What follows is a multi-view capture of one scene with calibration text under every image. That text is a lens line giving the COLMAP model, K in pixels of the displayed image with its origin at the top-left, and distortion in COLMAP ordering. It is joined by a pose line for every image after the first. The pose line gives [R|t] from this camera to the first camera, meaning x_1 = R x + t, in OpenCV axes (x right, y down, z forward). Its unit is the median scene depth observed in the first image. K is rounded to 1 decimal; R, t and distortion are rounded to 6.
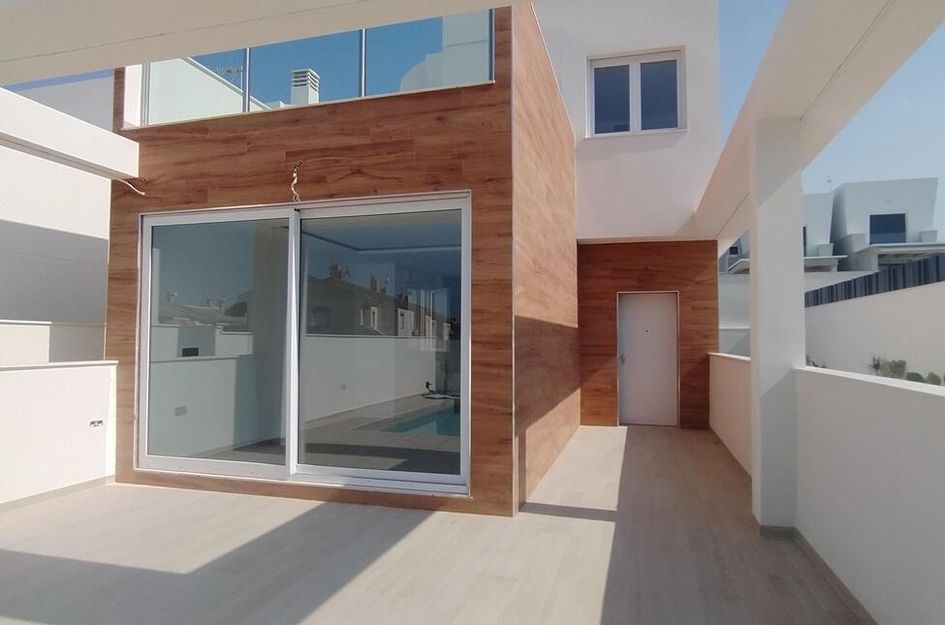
lens RADIAL K [[583.8, 0, 477.2], [0, 583.8, 317.8], [0, 0, 1]] dist [-0.042662, 0.026250]
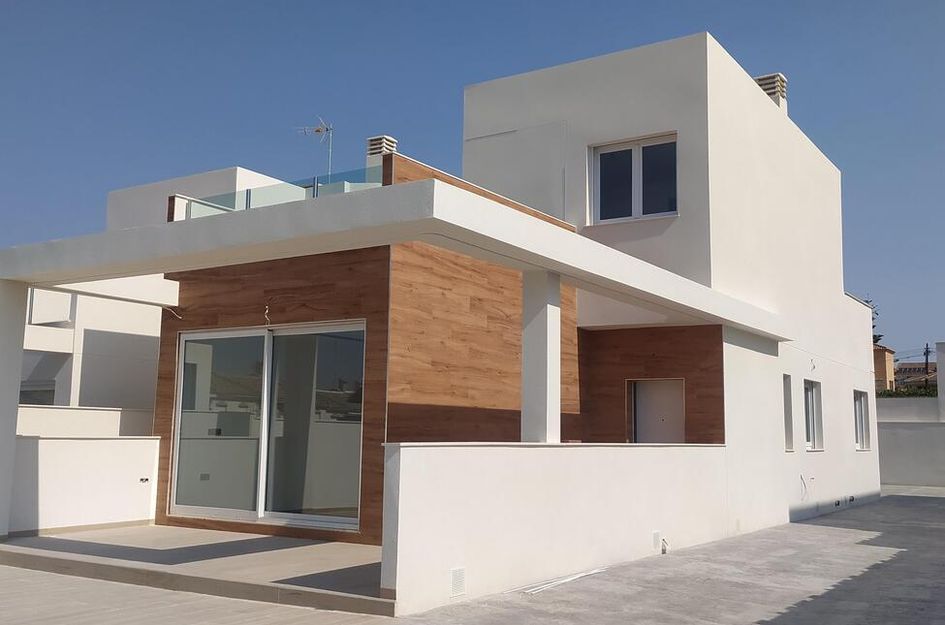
lens RADIAL K [[944.4, 0, 477.4], [0, 944.4, 308.6], [0, 0, 1]] dist [0.003766, 0.139219]
pose [[0.950717, -0.028581, -0.308739, 0.851328], [-0.001872, 0.995195, -0.097893, -0.011646], [0.310054, 0.093647, 0.946096, -0.996088]]
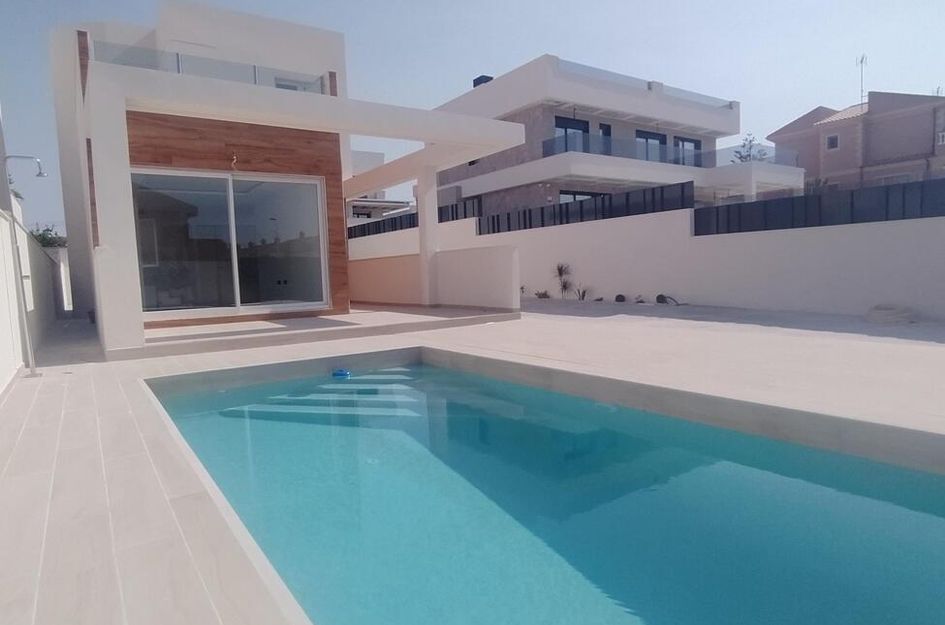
lens RADIAL K [[583.8, 0, 477.2], [0, 583.8, 317.8], [0, 0, 1]] dist [-0.042662, 0.026250]
pose [[0.642438, -0.083674, 0.761756, -1.224011], [0.007005, 0.994621, 0.103345, 0.087269], [-0.766306, -0.061057, 0.639568, -0.832212]]
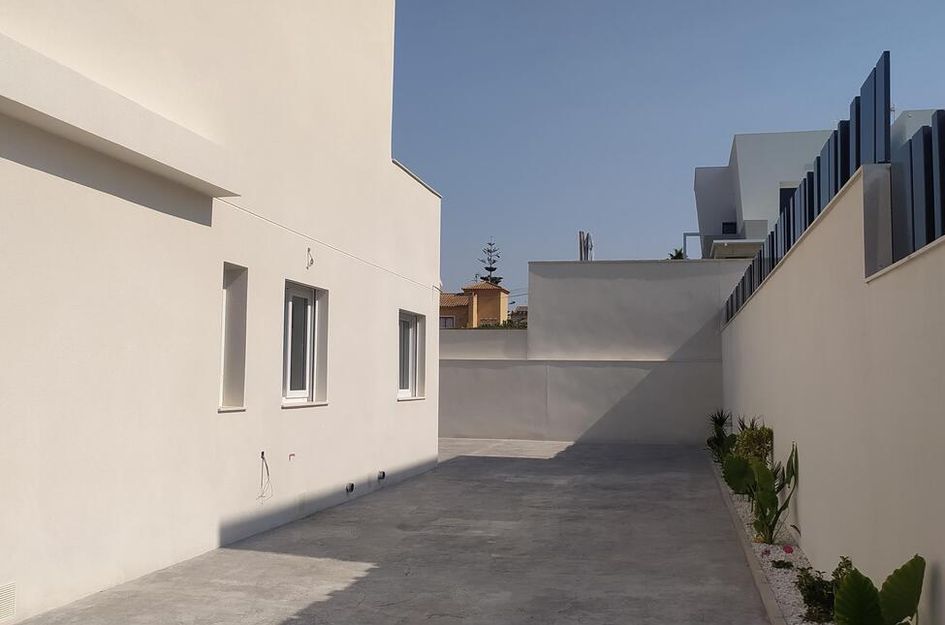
lens RADIAL K [[944.4, 0, 477.4], [0, 944.4, 308.6], [0, 0, 1]] dist [0.003766, 0.139219]
pose [[0.998312, 0.015922, 0.055856, 1.166513], [-0.013810, 0.999183, -0.037980, 0.027072], [-0.056415, 0.037144, 0.997716, 0.596625]]
